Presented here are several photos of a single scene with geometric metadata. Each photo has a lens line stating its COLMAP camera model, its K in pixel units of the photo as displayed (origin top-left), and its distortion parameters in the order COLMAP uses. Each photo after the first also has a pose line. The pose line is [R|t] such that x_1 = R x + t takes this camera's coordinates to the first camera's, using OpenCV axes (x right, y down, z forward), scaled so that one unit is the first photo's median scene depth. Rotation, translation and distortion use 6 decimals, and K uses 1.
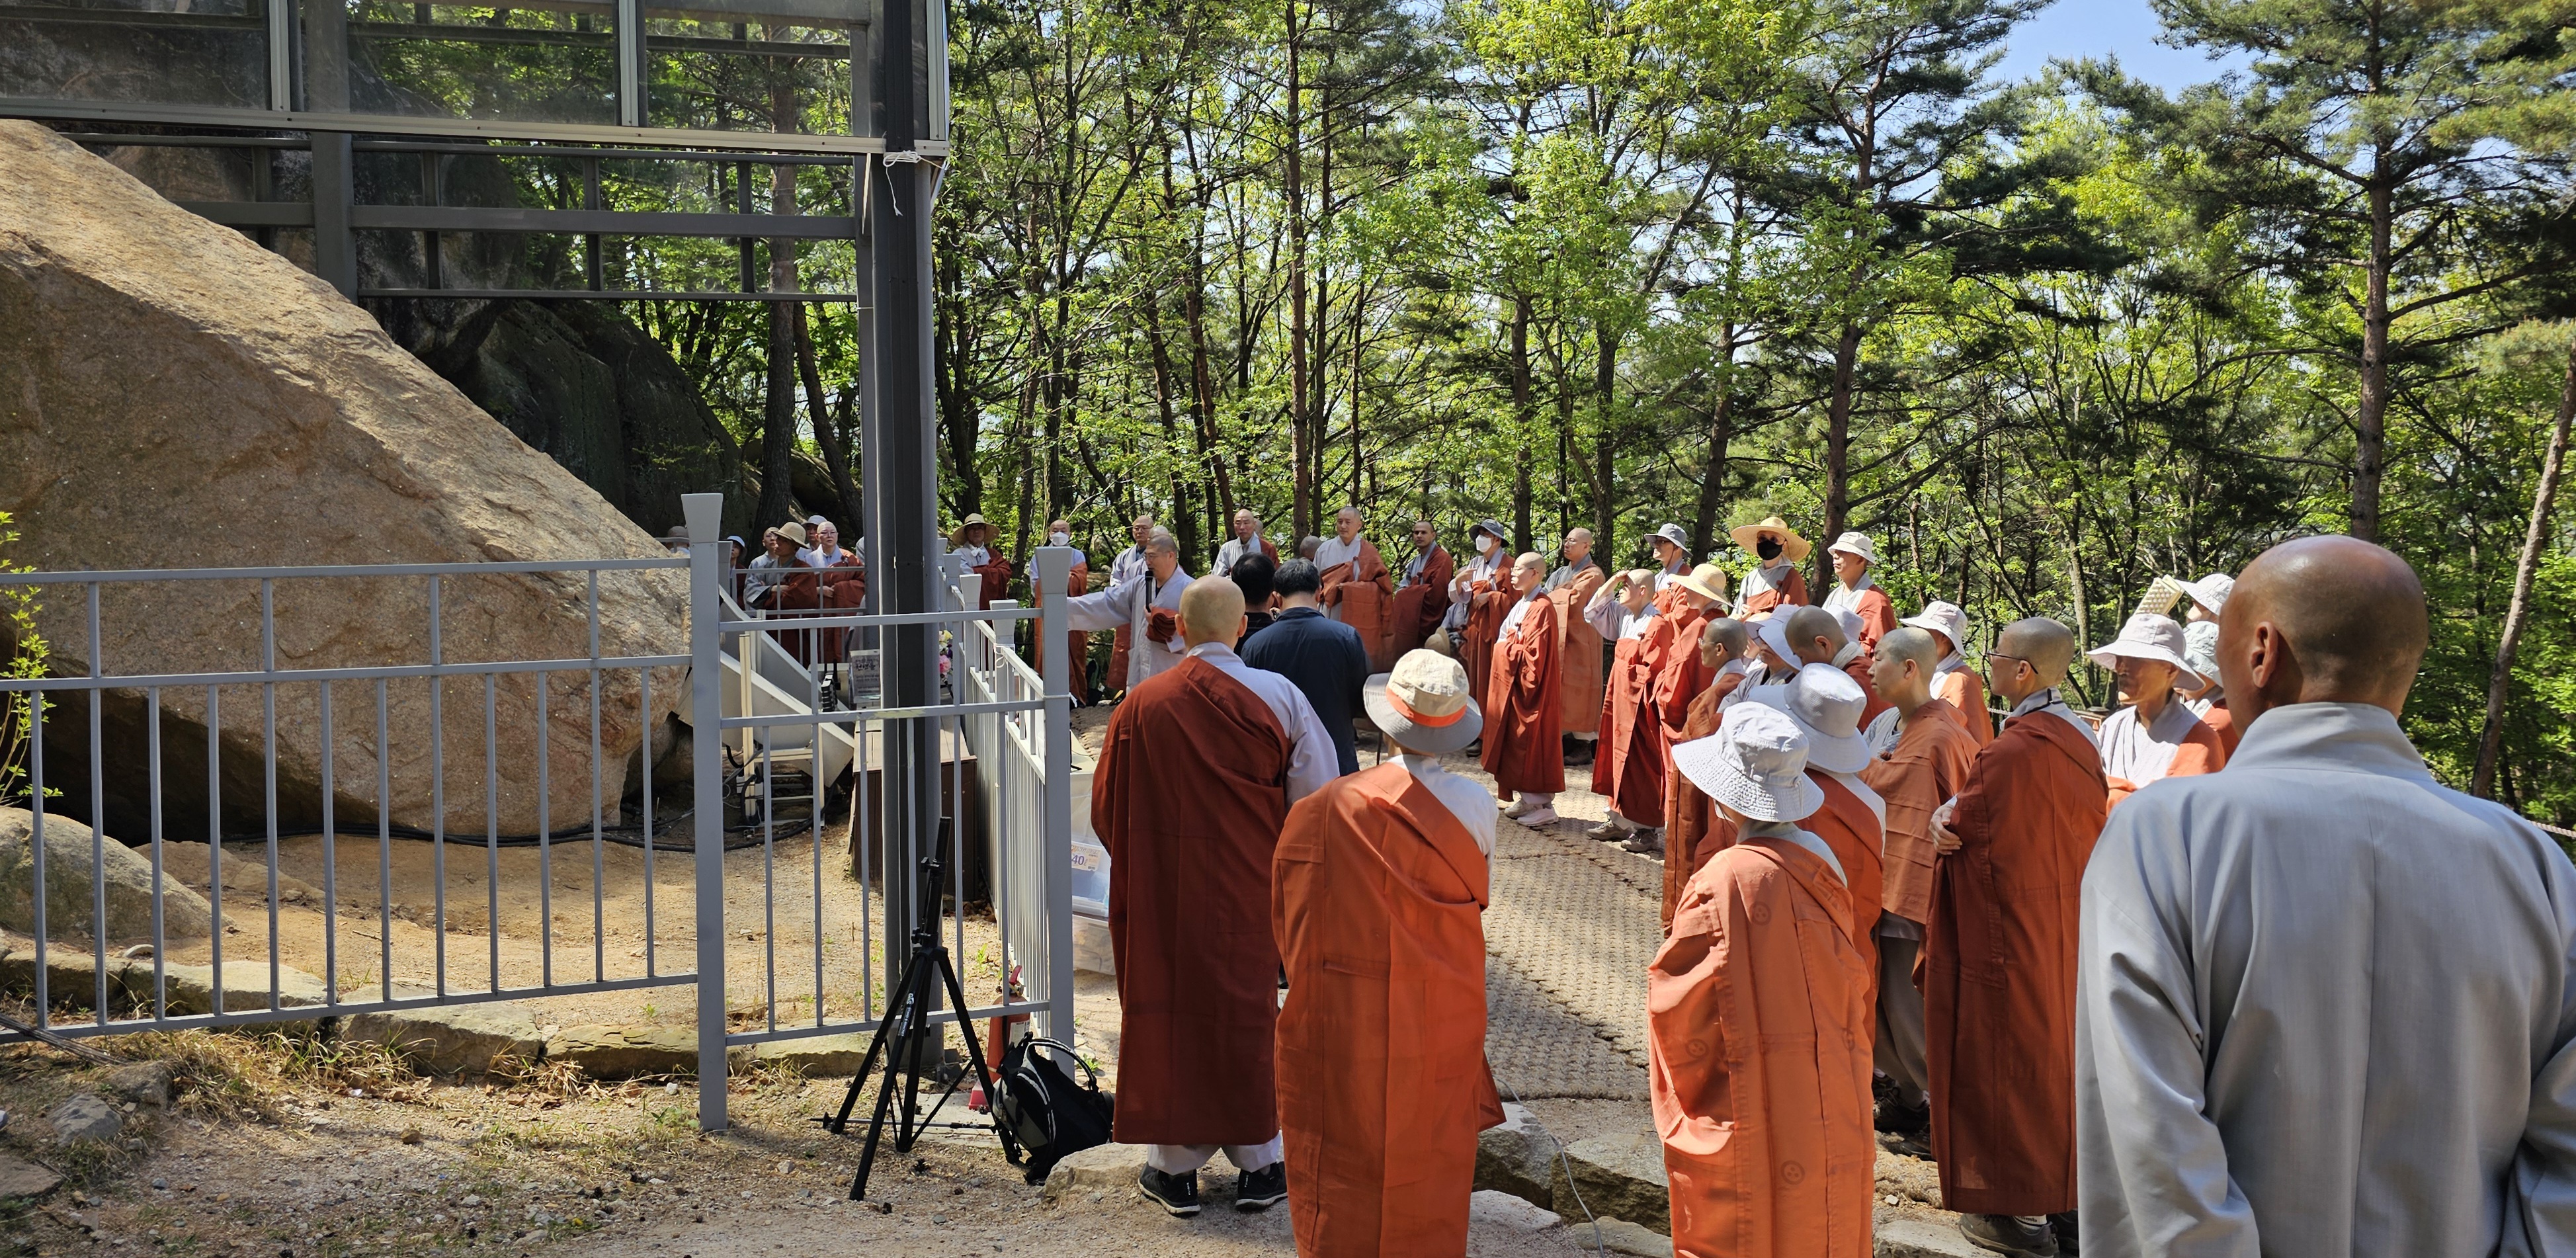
lens RADIAL K [[1672.2, 0, 1285.4], [0, 1672.2, 626.5], [0, 0, 1]] dist [0.007606, 0.000961]
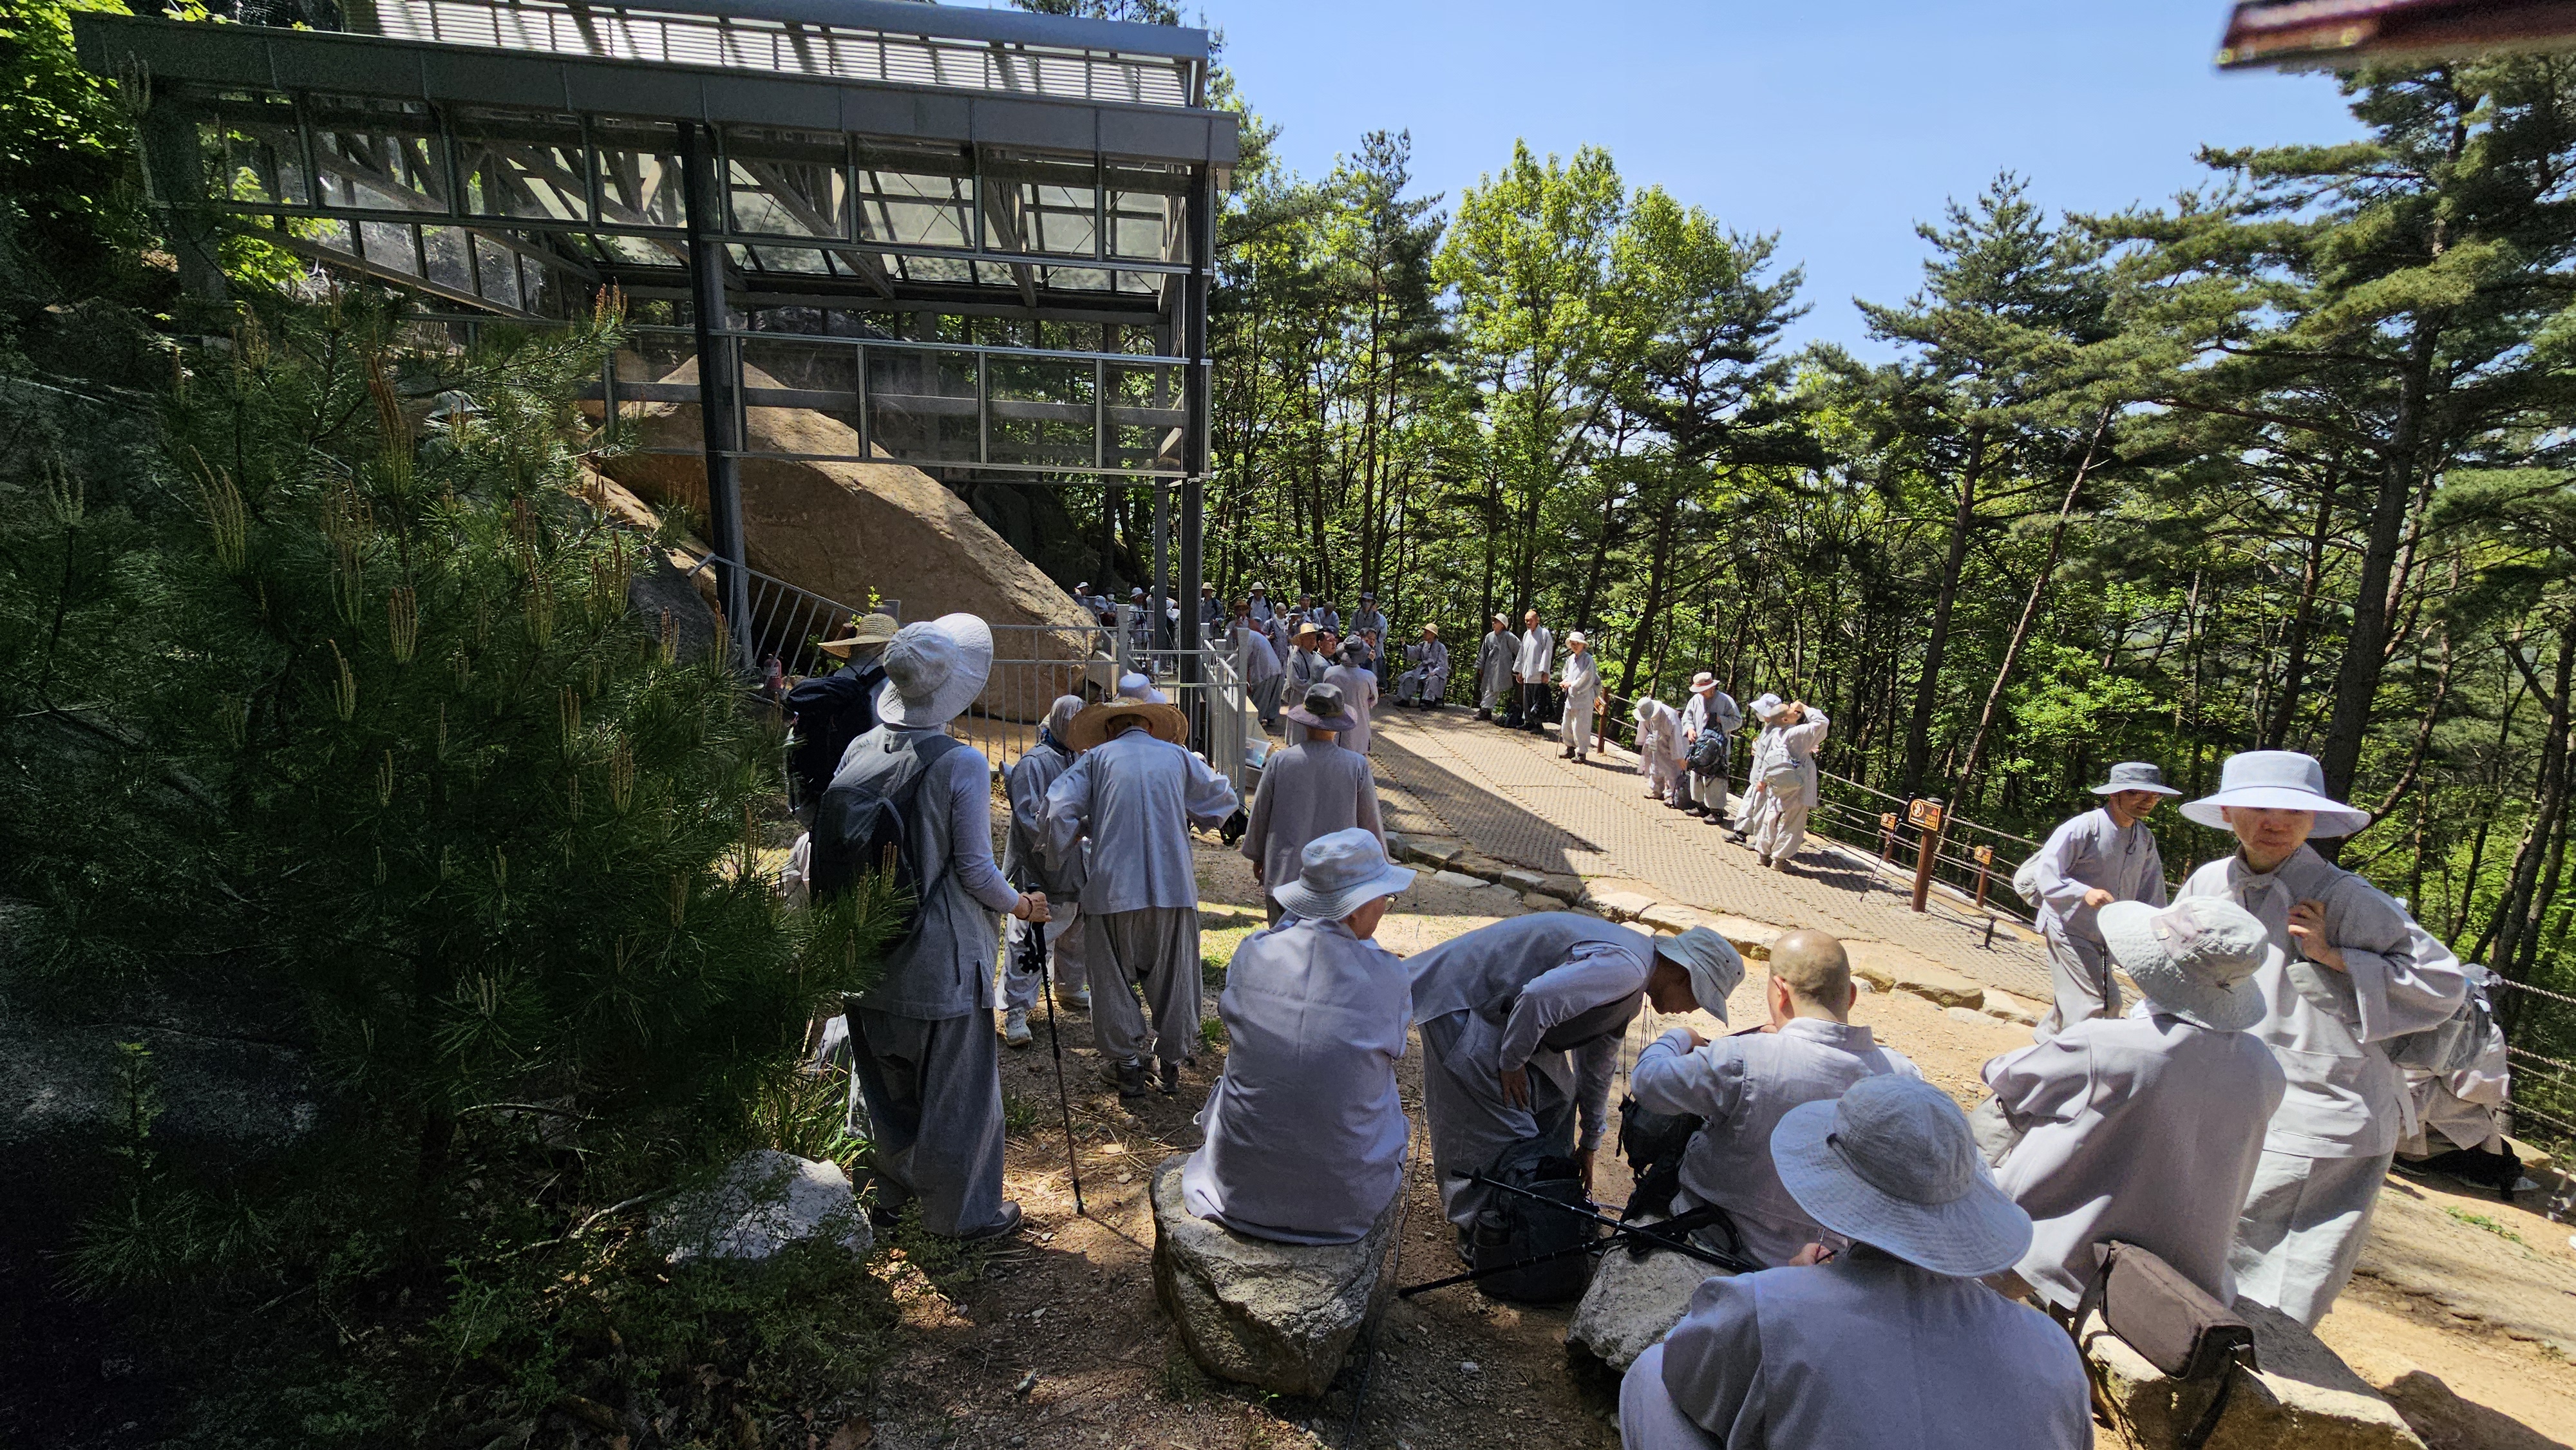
lens RADIAL K [[1070.5, 0, 1284.2], [0, 1070.5, 725.1], [0, 0, 1]] dist [-0.007503, 0.000717]
pose [[0.995322, 0.059438, -0.076161, 0.024609], [-0.052183, 0.994209, 0.093947, -0.019952], [0.081304, -0.089533, 0.992660, -0.277461]]
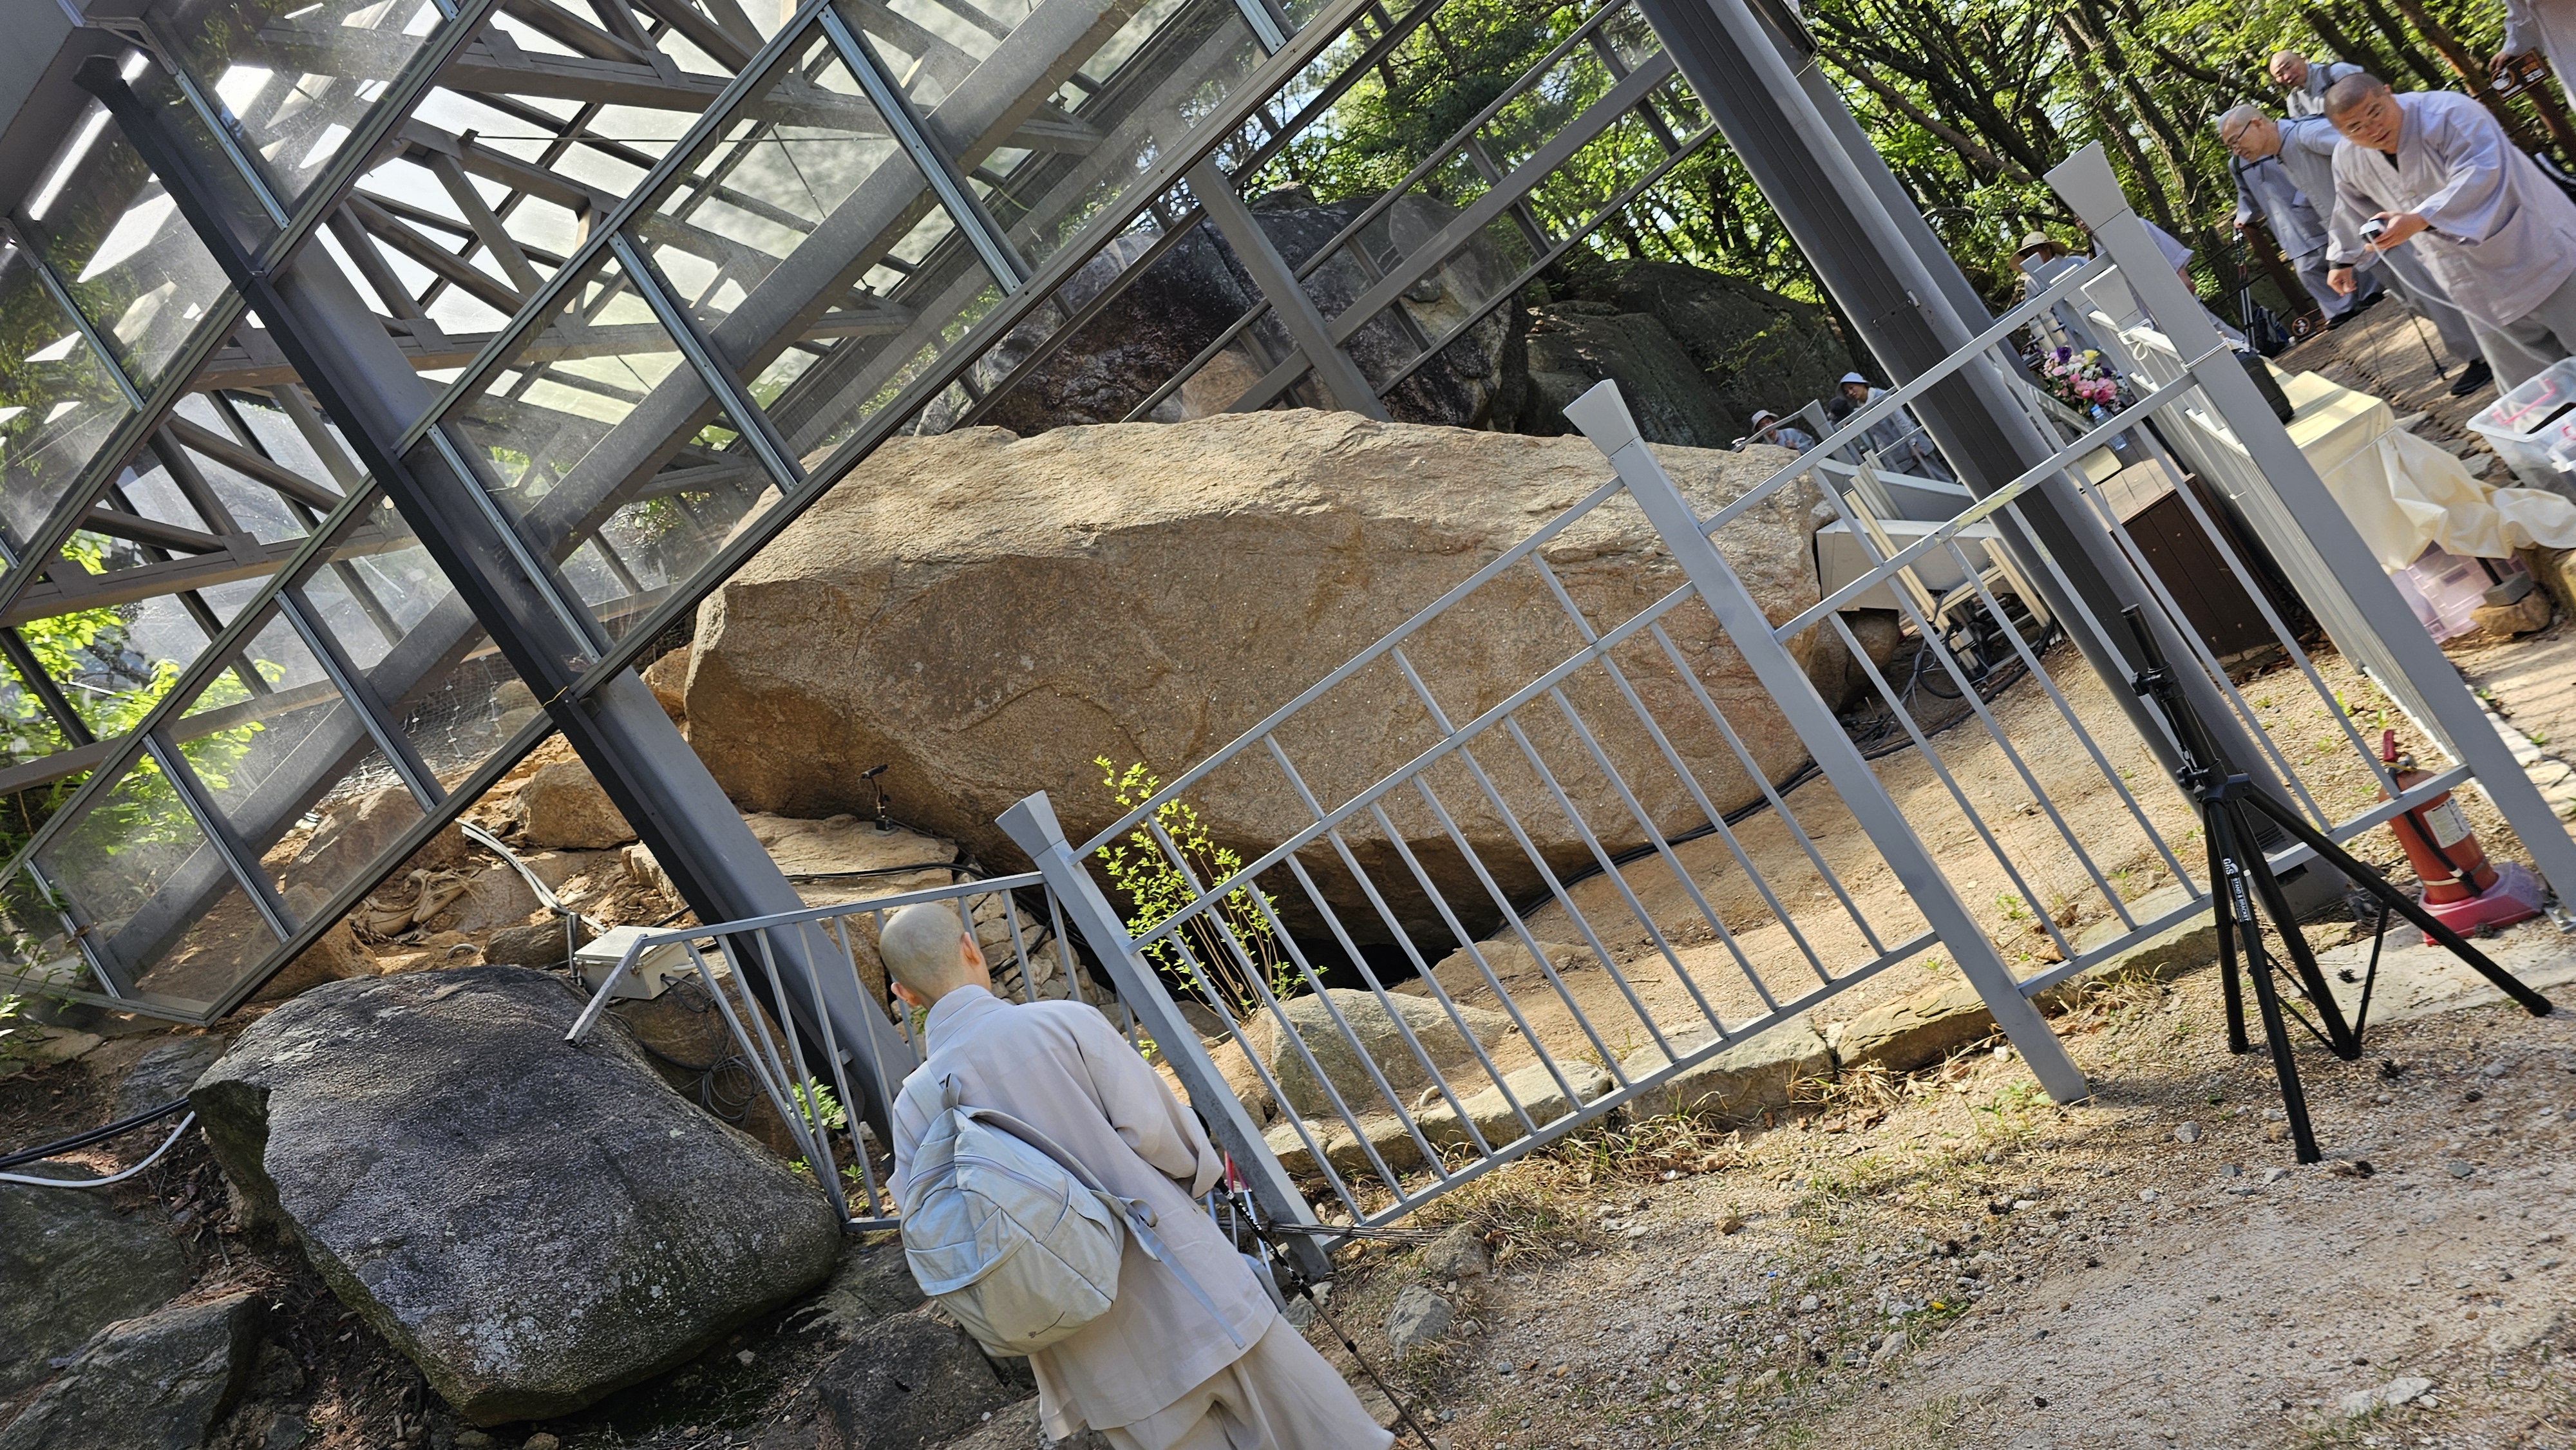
lens RADIAL K [[1702.6, 0, 1285.5], [0, 1702.6, 723.8], [0, 0, 1]] dist [0.028381, -0.001528]
pose [[0.643173, -0.422620, -0.638530, -0.001388], [0.508720, 0.859097, -0.056186, 0.005619], [0.572305, -0.288696, 0.767543, 0.078402]]
